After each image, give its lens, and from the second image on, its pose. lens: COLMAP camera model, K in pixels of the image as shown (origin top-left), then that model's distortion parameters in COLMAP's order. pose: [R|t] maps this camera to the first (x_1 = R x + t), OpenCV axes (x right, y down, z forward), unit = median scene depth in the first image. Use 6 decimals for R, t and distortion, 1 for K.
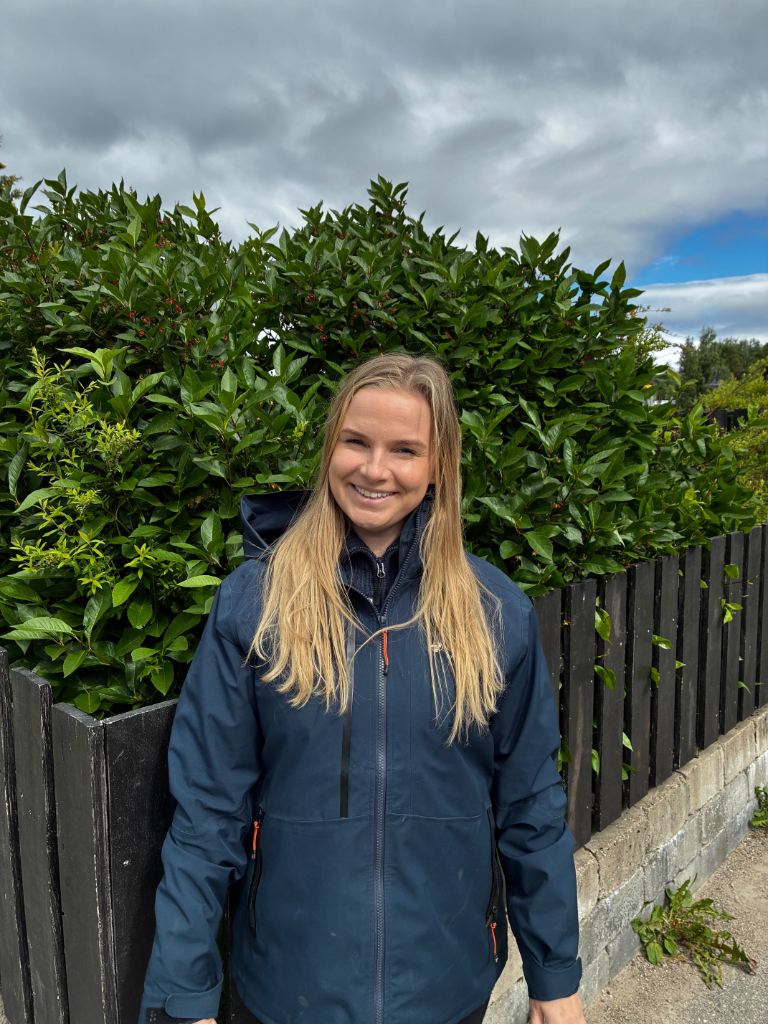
lens RADIAL K [[789.3, 0, 383.3], [0, 789.3, 510.9], [0, 0, 1]] dist [0.004434, -0.004117]
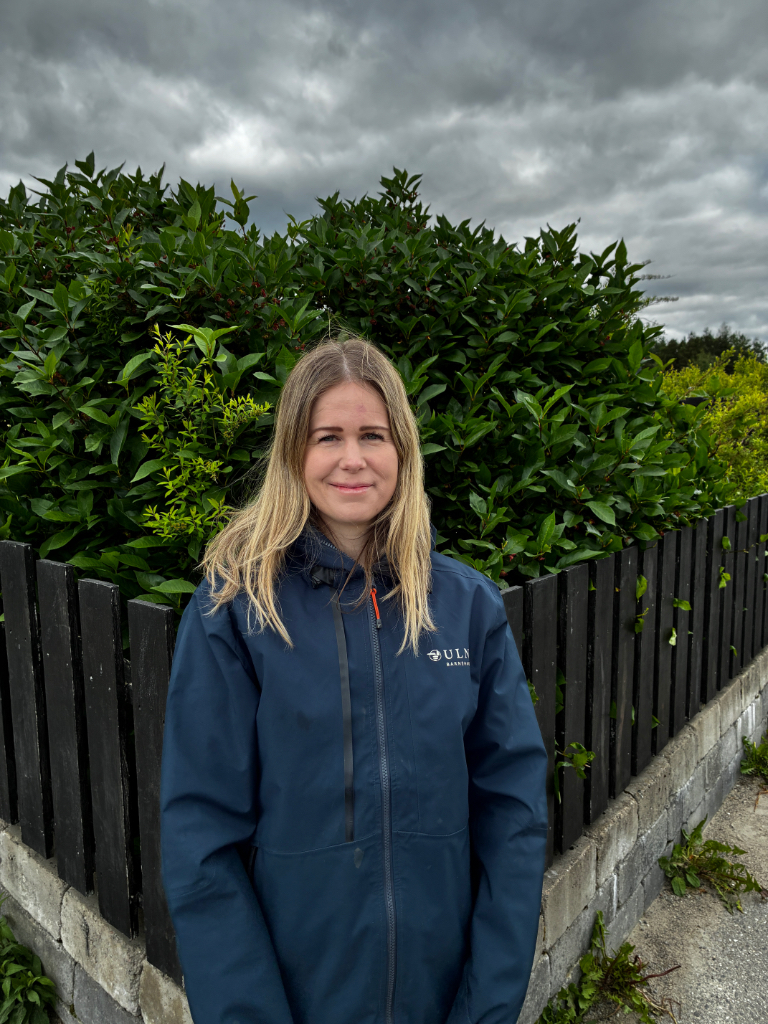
lens RADIAL K [[789.3, 0, 374.0], [0, 789.3, 507.9], [0, 0, 1]] dist [0.004434, -0.004117]
pose [[0.995054, -0.008710, 0.098949, -0.168903], [0.008023, 0.999941, 0.007340, 0.020041], [-0.099007, -0.006510, 0.995065, -0.044821]]
